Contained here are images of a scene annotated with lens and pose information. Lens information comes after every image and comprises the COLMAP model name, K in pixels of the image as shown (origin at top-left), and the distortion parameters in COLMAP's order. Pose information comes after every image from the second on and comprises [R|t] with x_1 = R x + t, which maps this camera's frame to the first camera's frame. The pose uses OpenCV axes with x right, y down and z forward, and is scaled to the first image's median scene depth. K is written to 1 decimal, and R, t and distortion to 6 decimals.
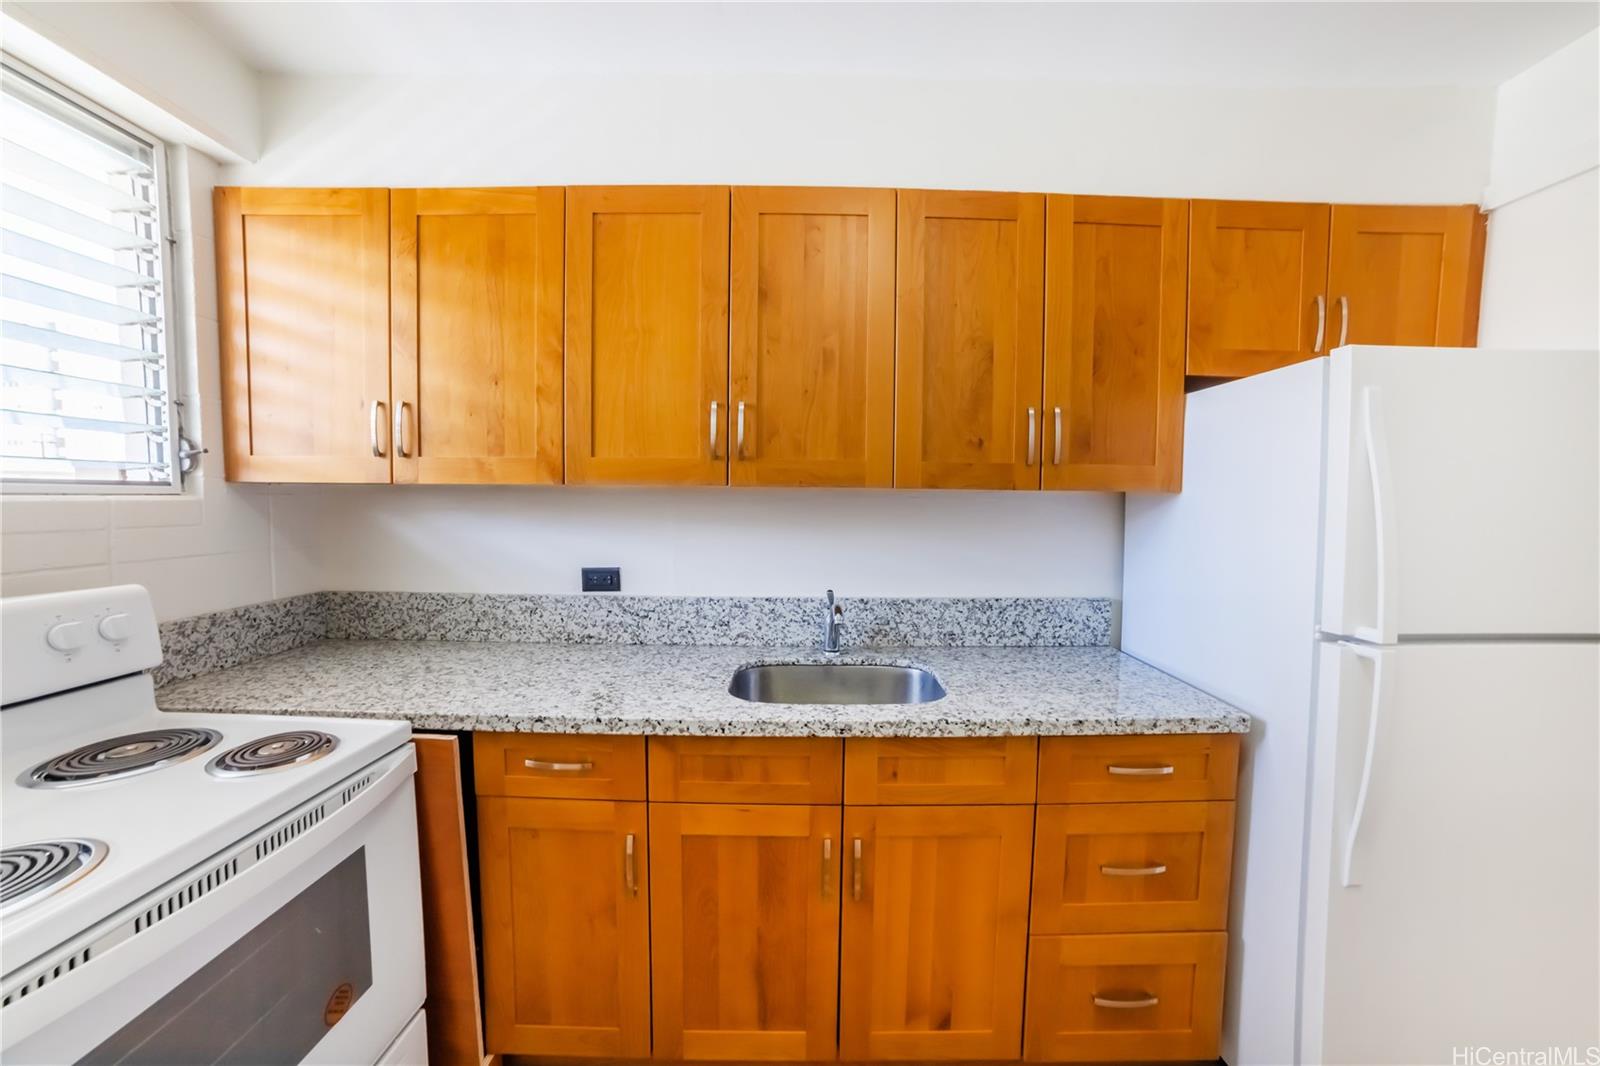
lens RADIAL K [[655.9, 0, 797.6], [0, 655.9, 533.6], [0, 0, 1]] dist [-0.049712, 0.008642]
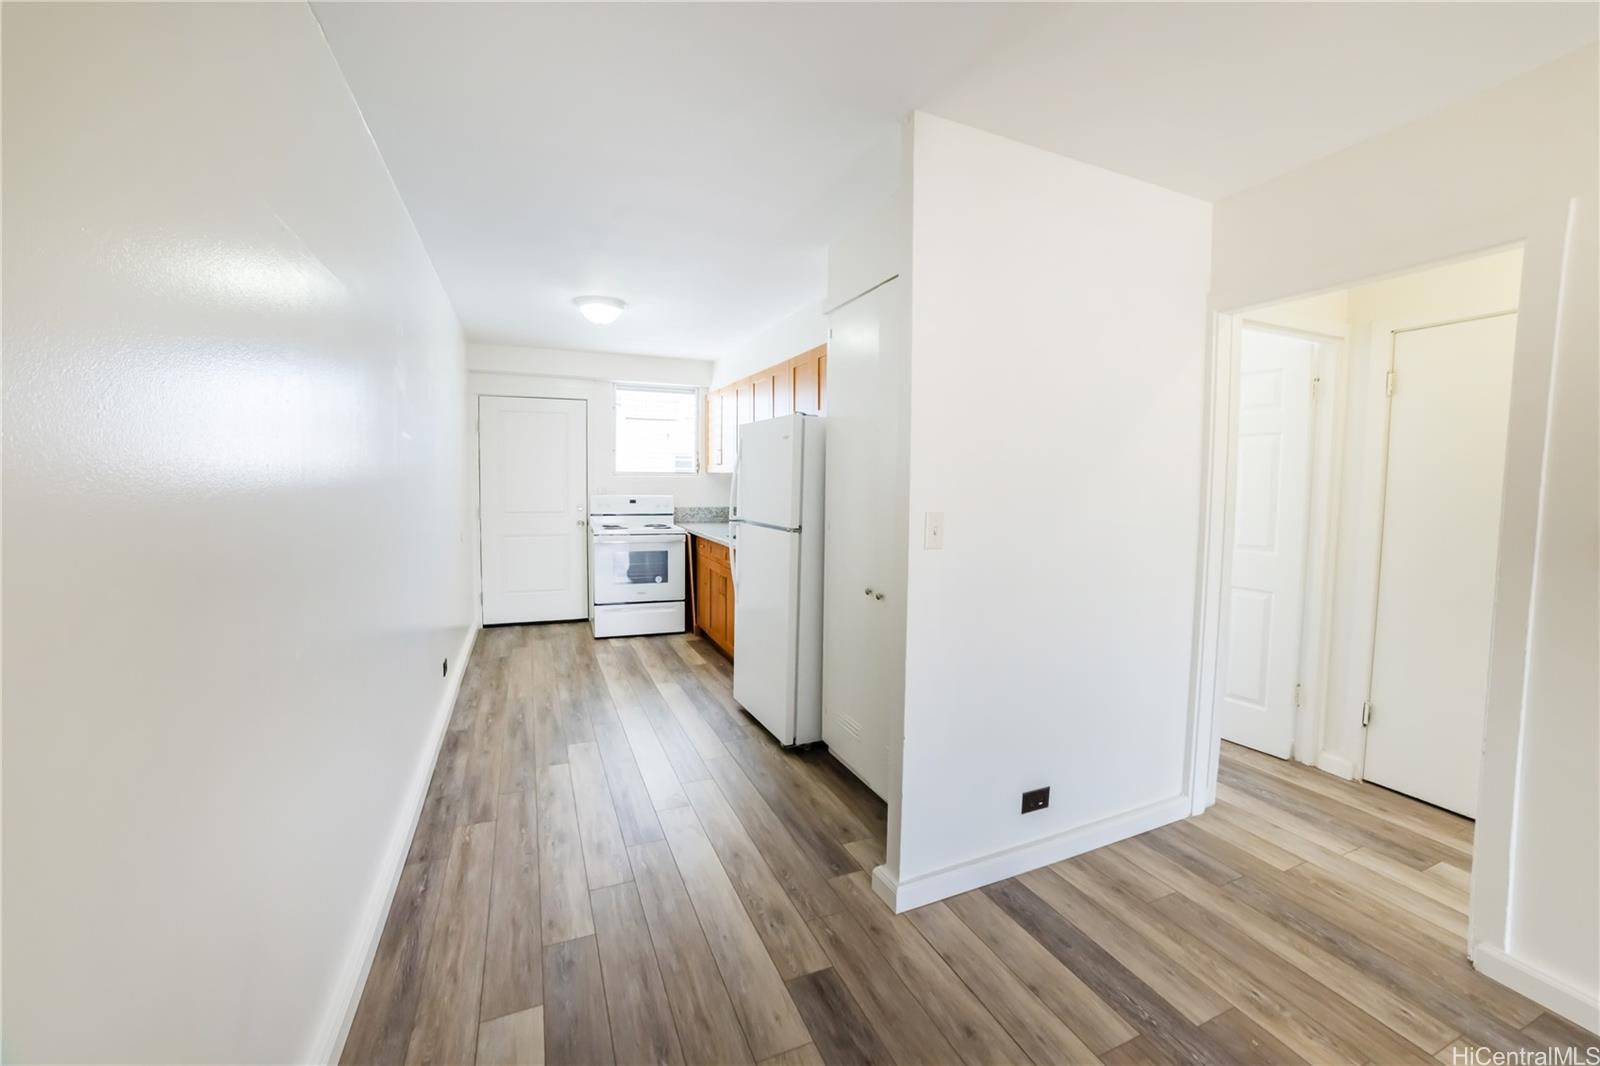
lens RADIAL K [[655.9, 0, 802.2], [0, 655.9, 531.6], [0, 0, 1]] dist [-0.049712, 0.008642]
pose [[0.384338, 0.073000, -0.920302, 2.992713], [-0.046461, 0.997135, 0.059692, 0.005367], [0.922022, 0.019816, 0.386629, 0.021972]]
